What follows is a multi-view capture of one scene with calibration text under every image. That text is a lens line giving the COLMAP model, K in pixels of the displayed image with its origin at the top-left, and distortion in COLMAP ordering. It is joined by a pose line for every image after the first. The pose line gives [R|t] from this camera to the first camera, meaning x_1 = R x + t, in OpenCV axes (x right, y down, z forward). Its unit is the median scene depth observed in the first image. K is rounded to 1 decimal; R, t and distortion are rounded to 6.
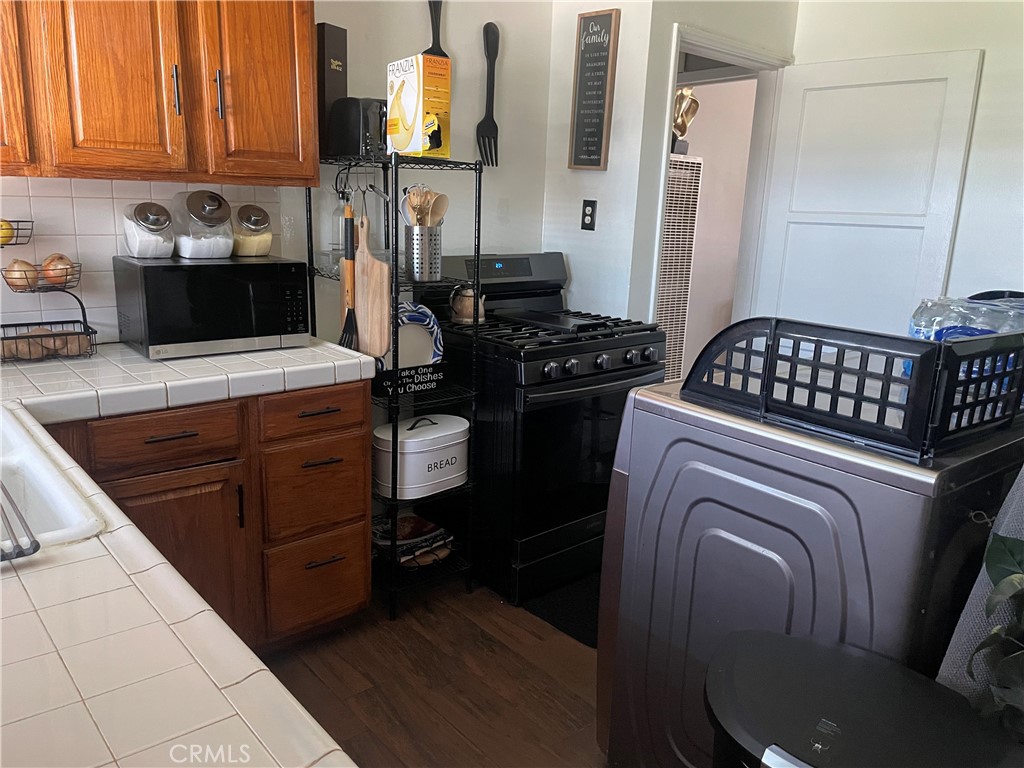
lens RADIAL K [[769.0, 0, 512.0], [0, 769.0, 384.0], [0, 0, 1]] dist [0.093900, -0.135821]
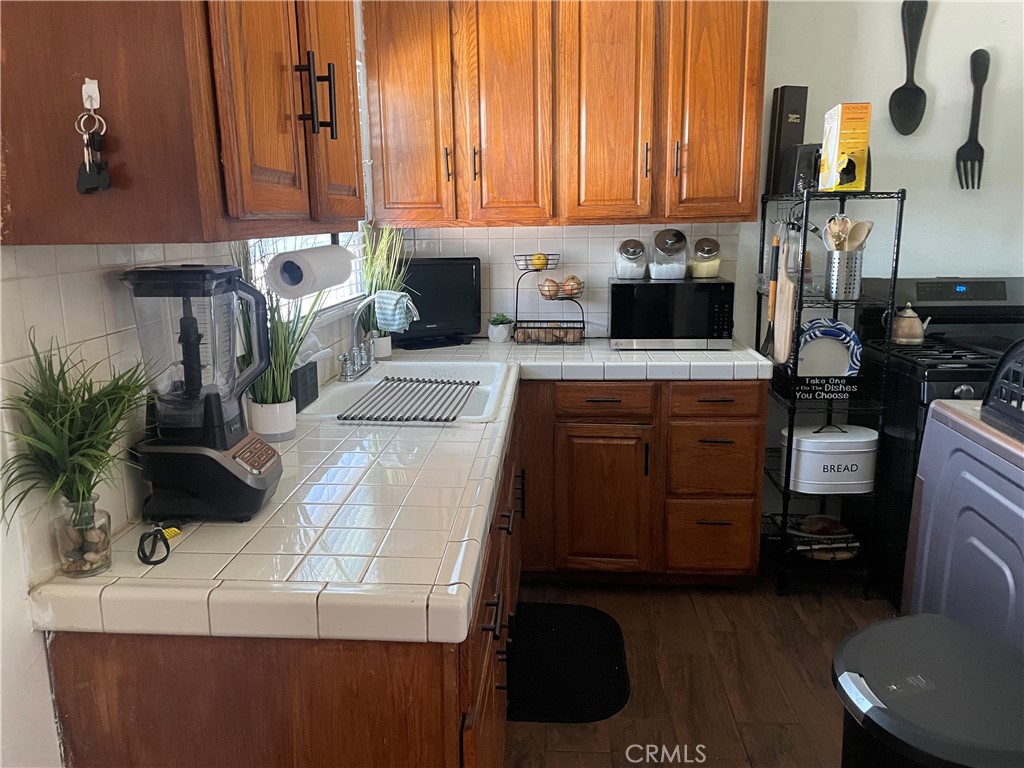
lens RADIAL K [[769.0, 0, 512.0], [0, 769.0, 384.0], [0, 0, 1]] dist [0.093900, -0.135821]
pose [[0.716940, 0.102965, -0.689489, 0.357205], [-0.127934, 0.991668, 0.015064, 0.032074], [0.685295, 0.077409, 0.724139, -0.134957]]
